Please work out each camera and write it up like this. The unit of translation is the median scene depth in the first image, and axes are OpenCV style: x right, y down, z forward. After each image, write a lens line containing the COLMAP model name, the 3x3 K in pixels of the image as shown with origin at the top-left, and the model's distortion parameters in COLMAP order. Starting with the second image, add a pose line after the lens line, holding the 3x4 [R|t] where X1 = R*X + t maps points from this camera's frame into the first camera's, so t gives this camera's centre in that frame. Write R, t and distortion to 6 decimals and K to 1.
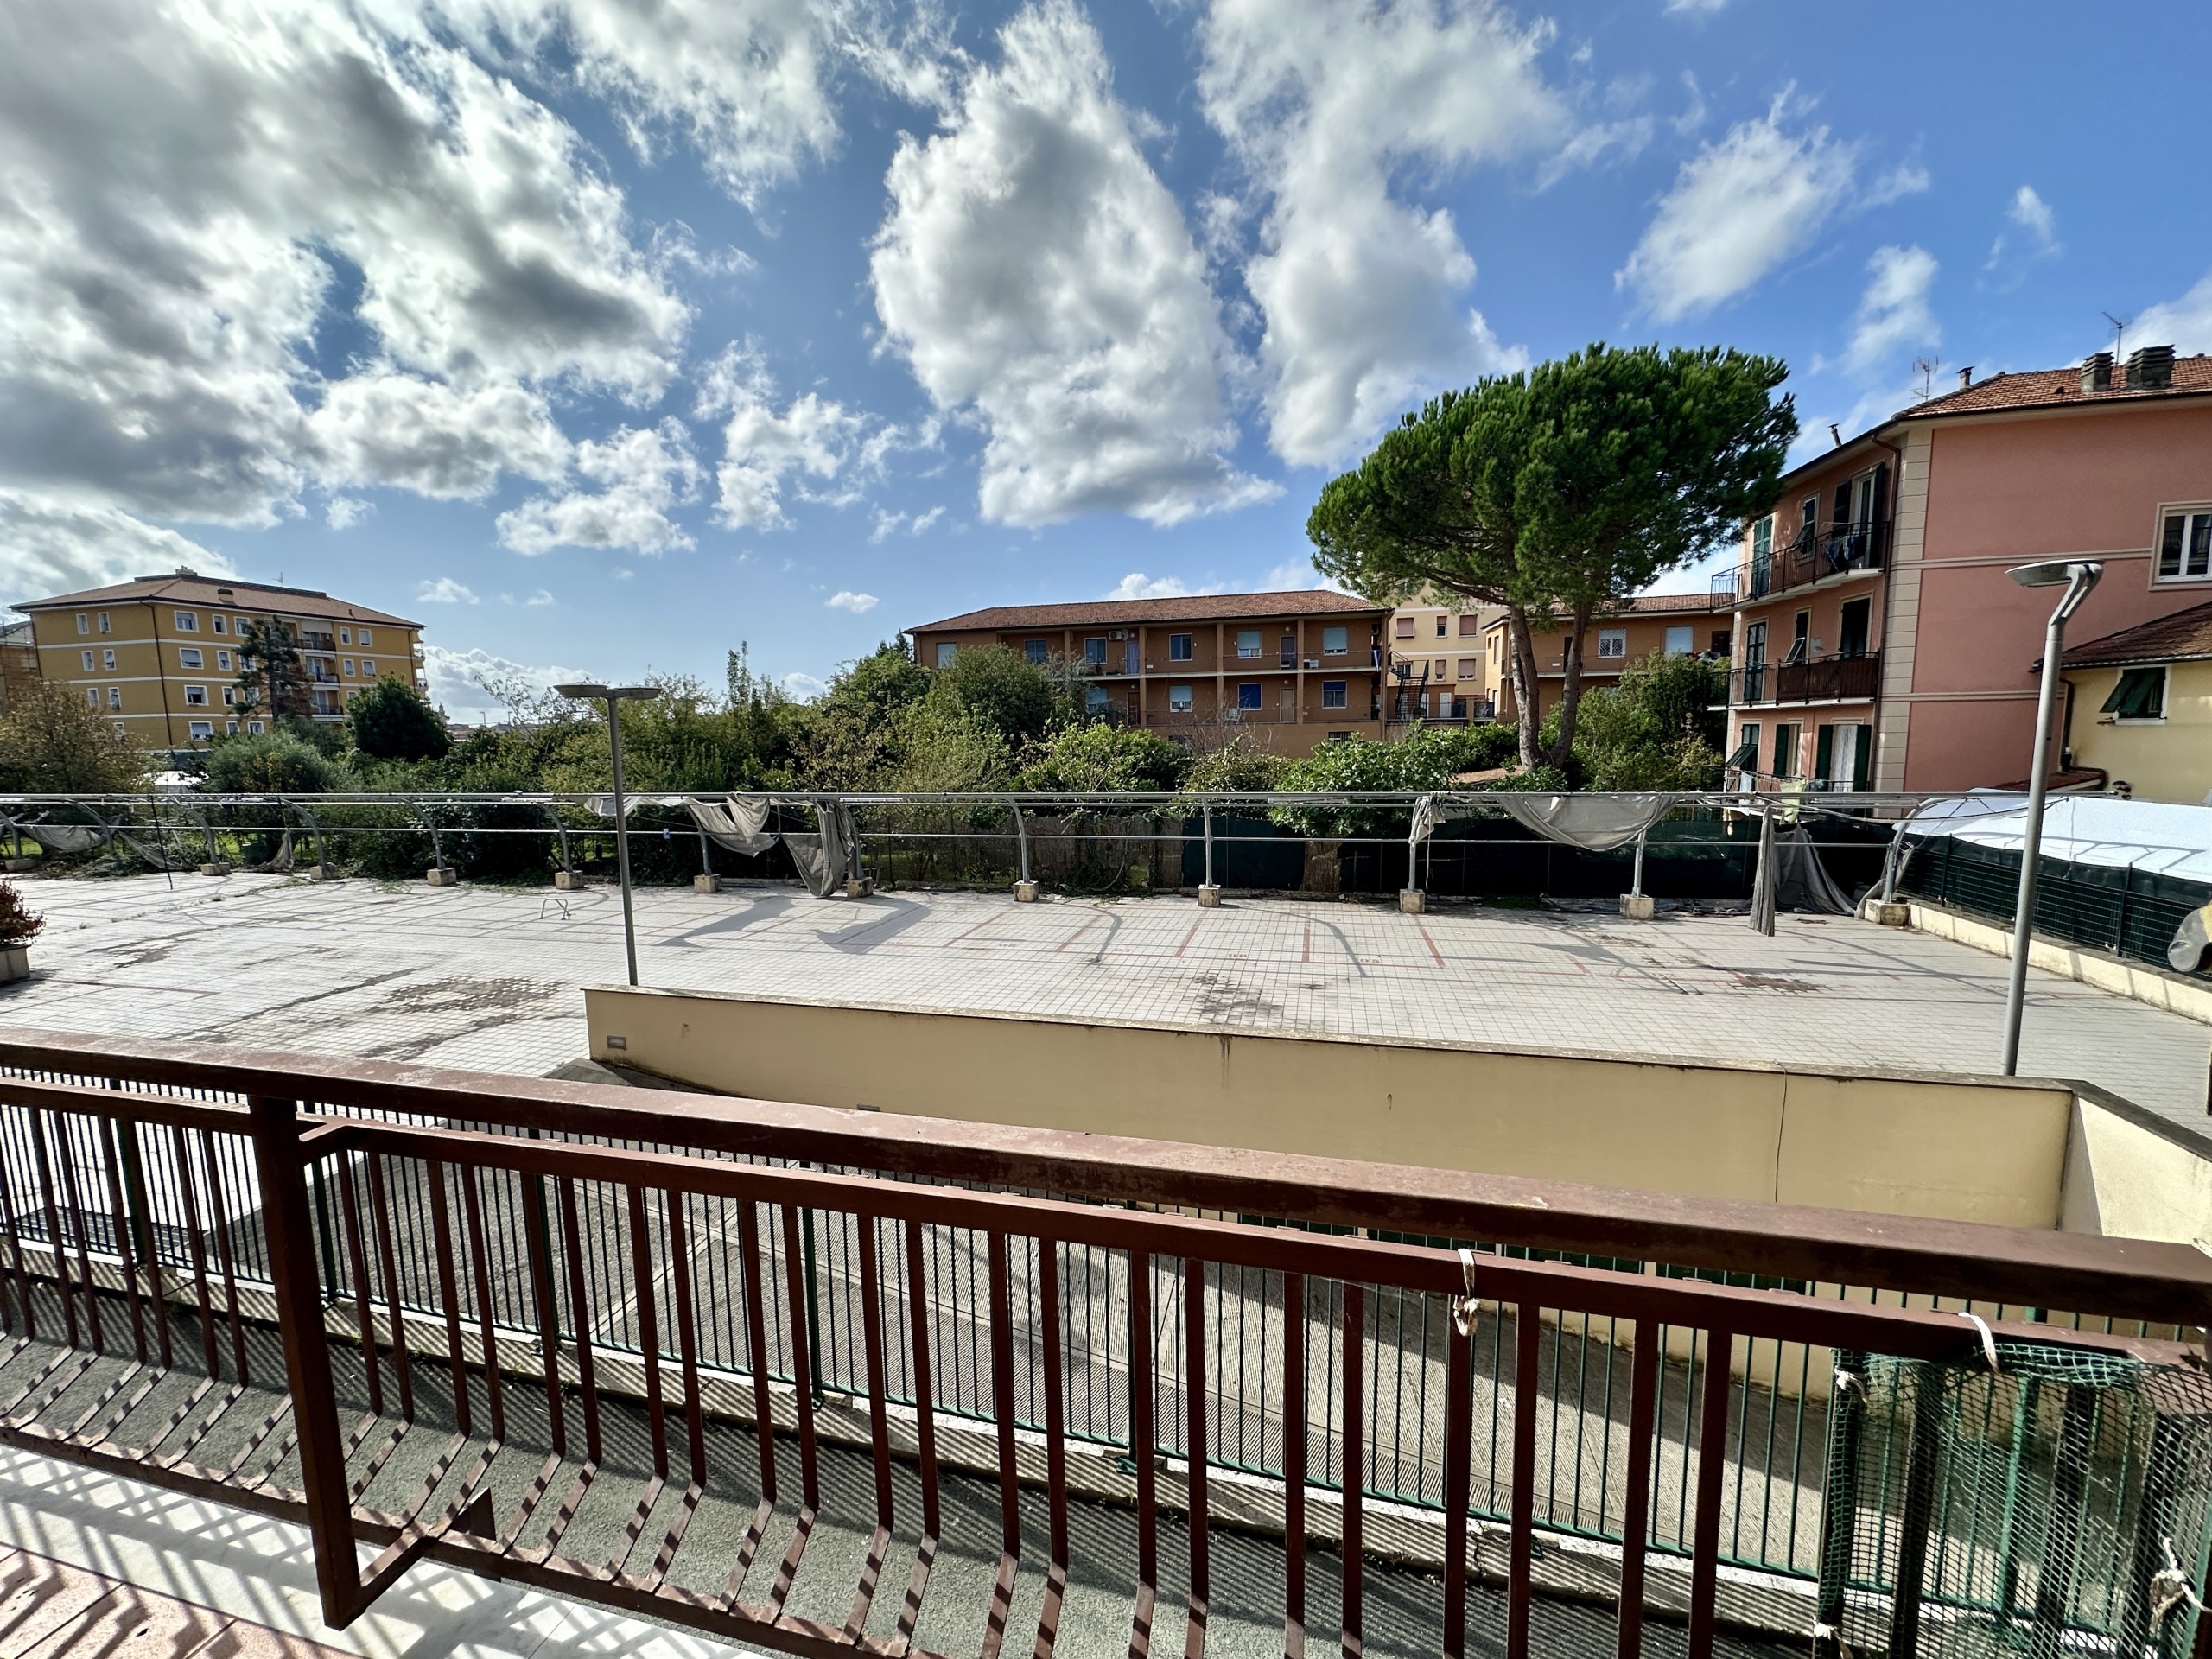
lens RADIAL K [[881.1, 0, 1105.7], [0, 881.1, 830.8], [0, 0, 1]] dist [-0.004558, 0.001151]
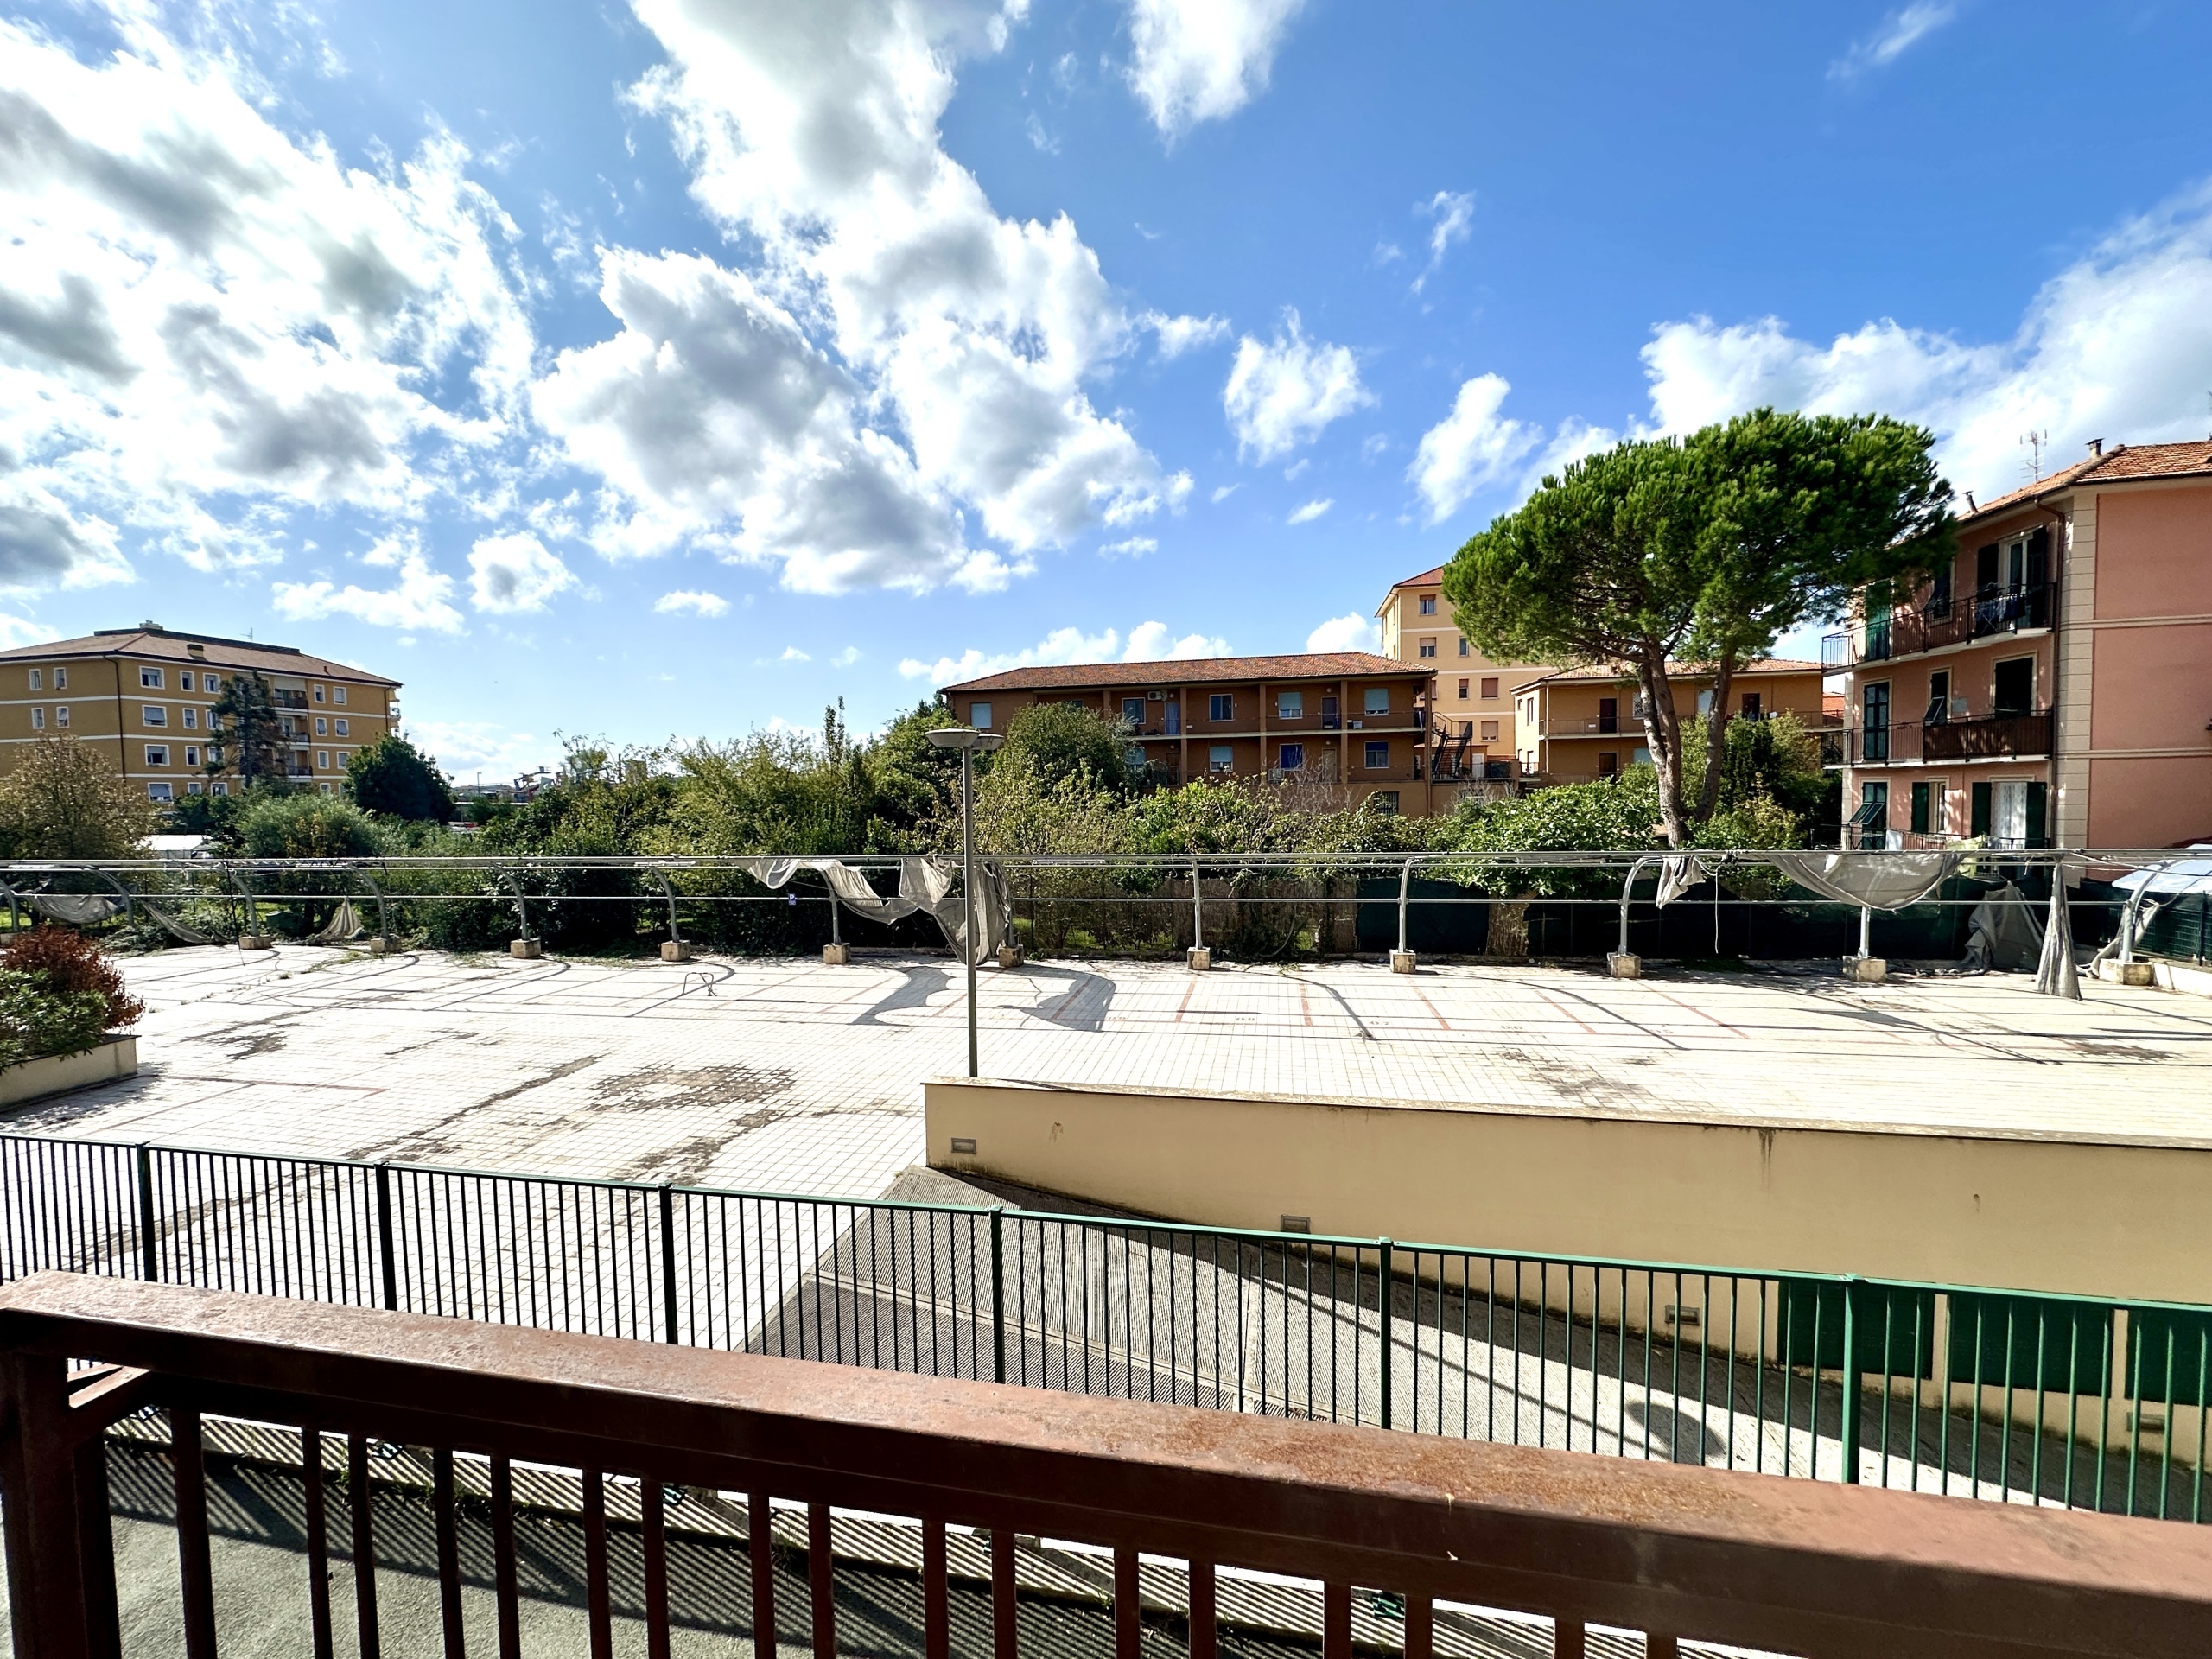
lens RADIAL K [[881.1, 0, 1105.7], [0, 881.1, 830.8], [0, 0, 1]] dist [-0.004558, 0.001151]
pose [[0.998748, -0.003174, 0.049914, -0.229850], [0.006641, 0.997563, -0.069452, -0.002720], [-0.049572, 0.069697, 0.996336, 0.057343]]
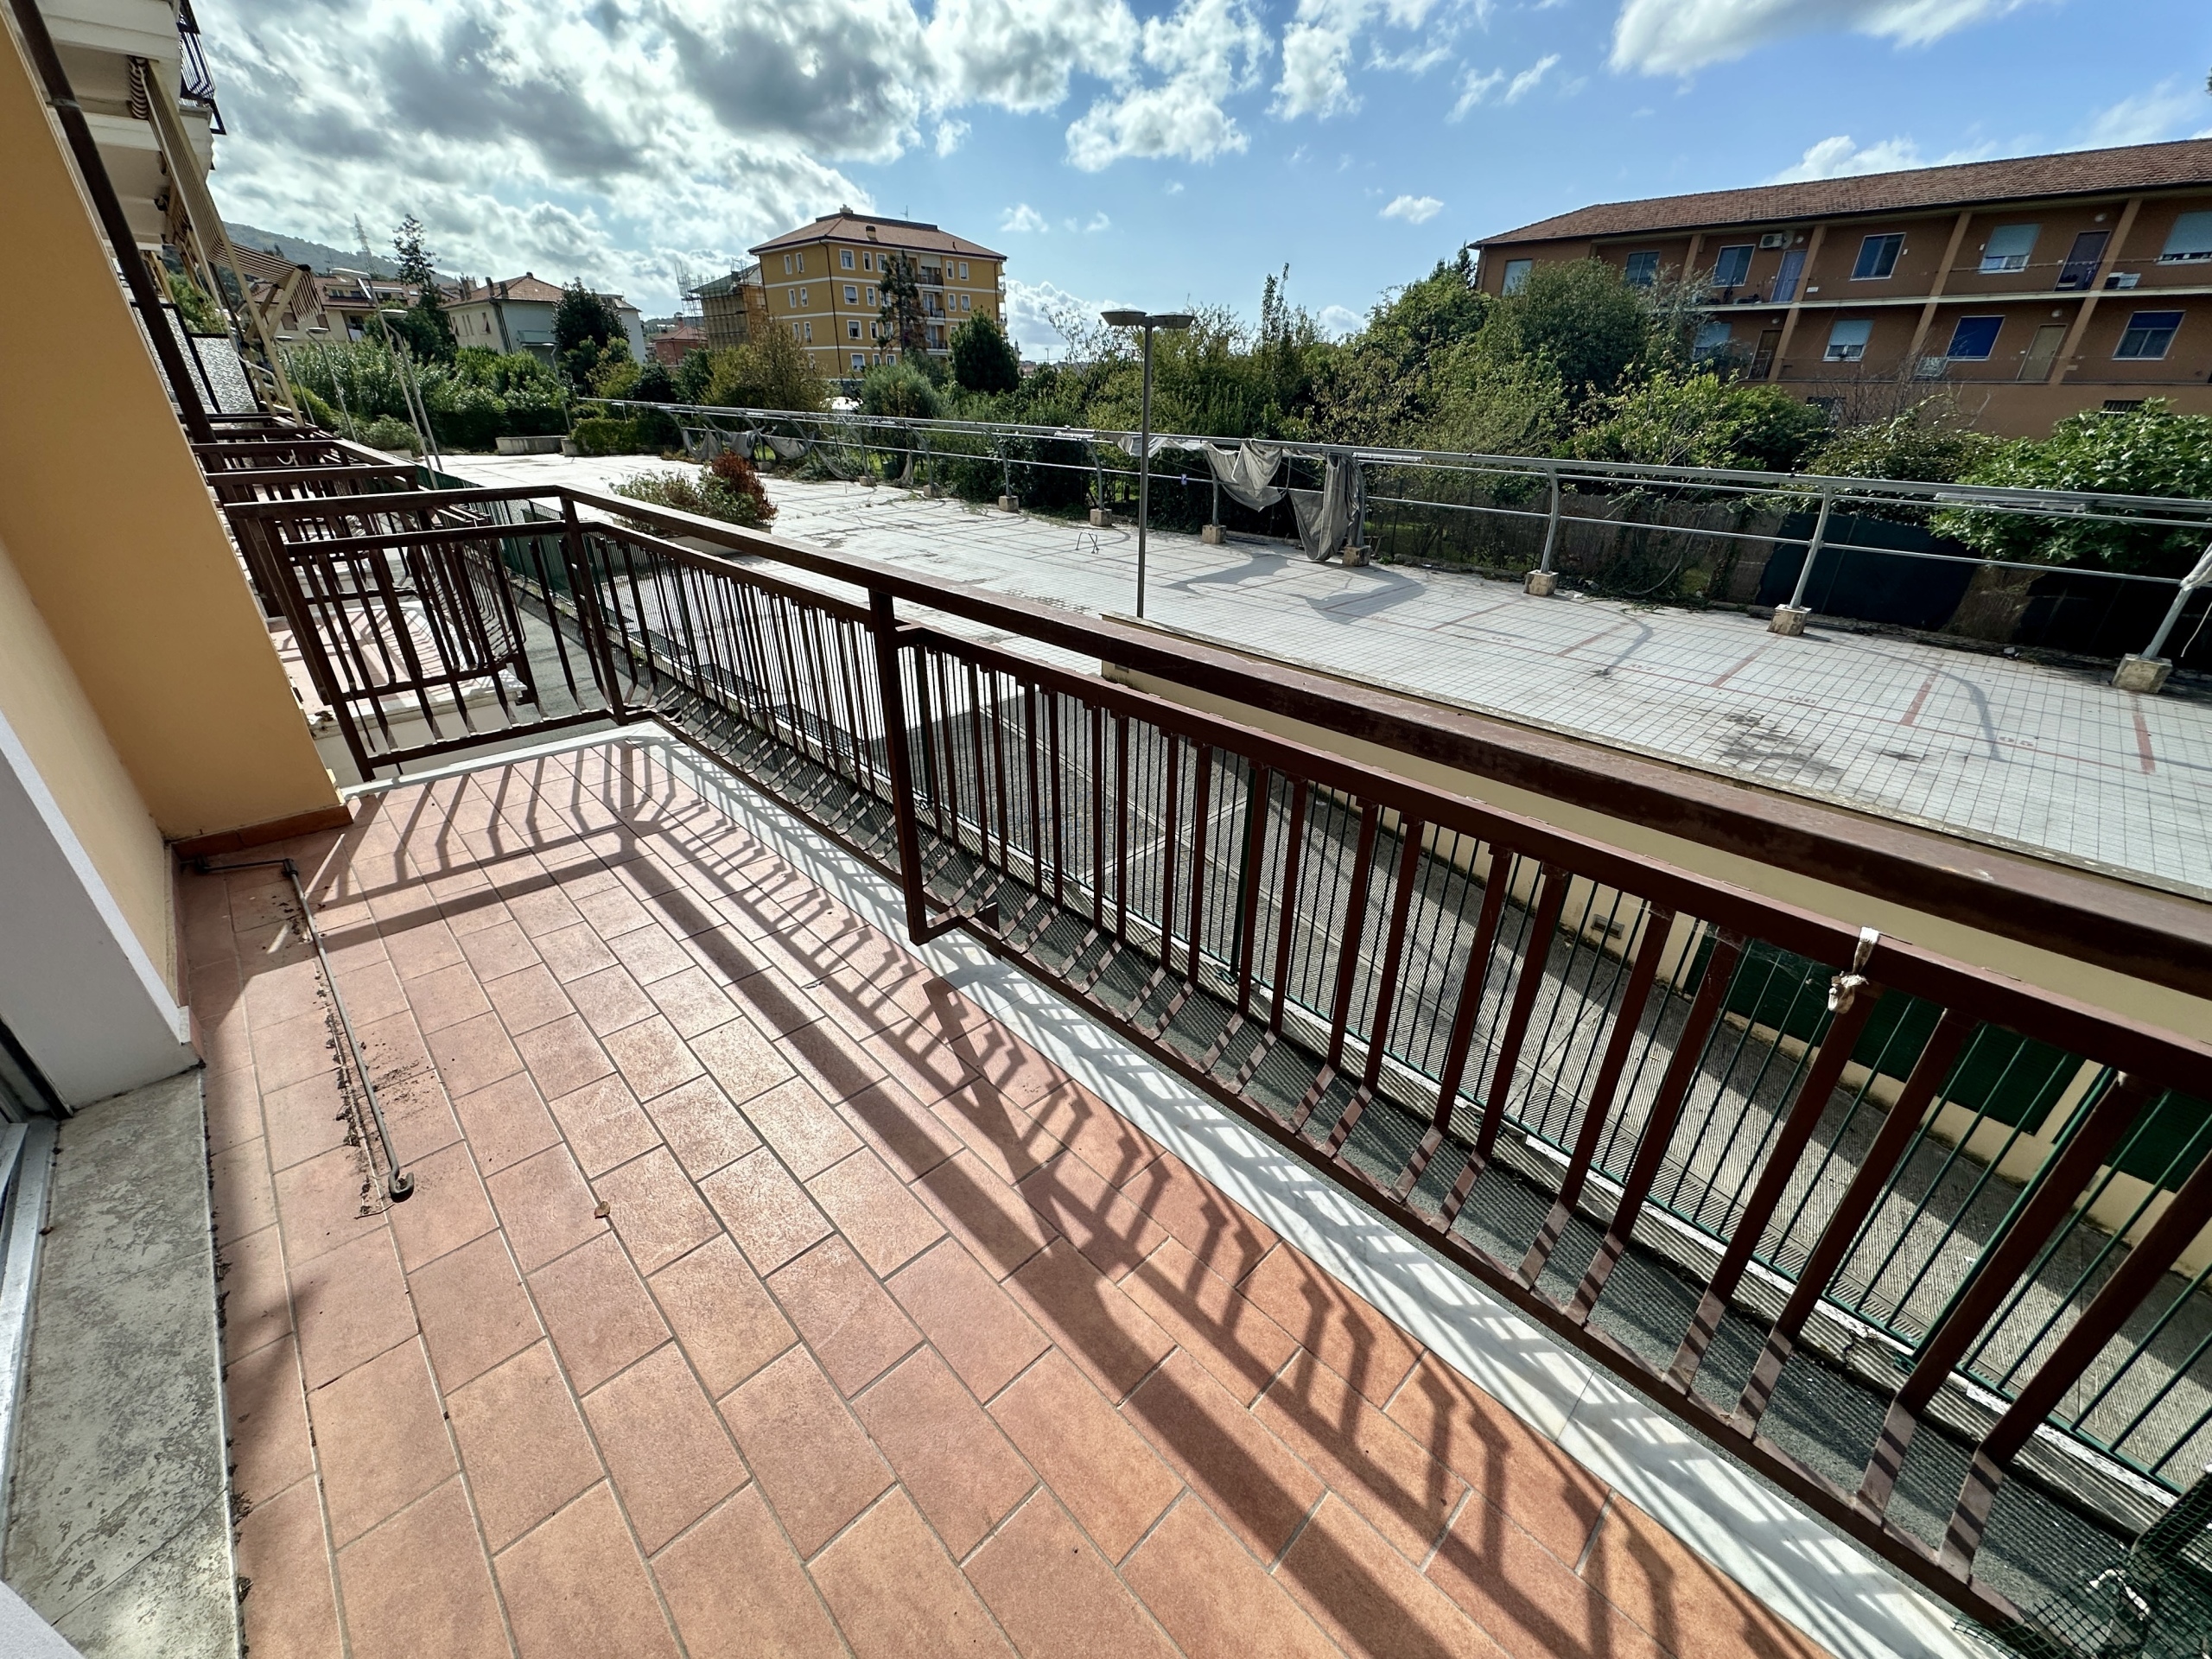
lens RADIAL K [[881.1, 0, 1105.7], [0, 881.1, 830.8], [0, 0, 1]] dist [-0.004558, 0.001151]
pose [[0.850312, 0.263317, -0.455669, 0.005389], [-0.085146, 0.923256, 0.374632, 0.004949], [0.519346, -0.279755, 0.807476, -0.003246]]
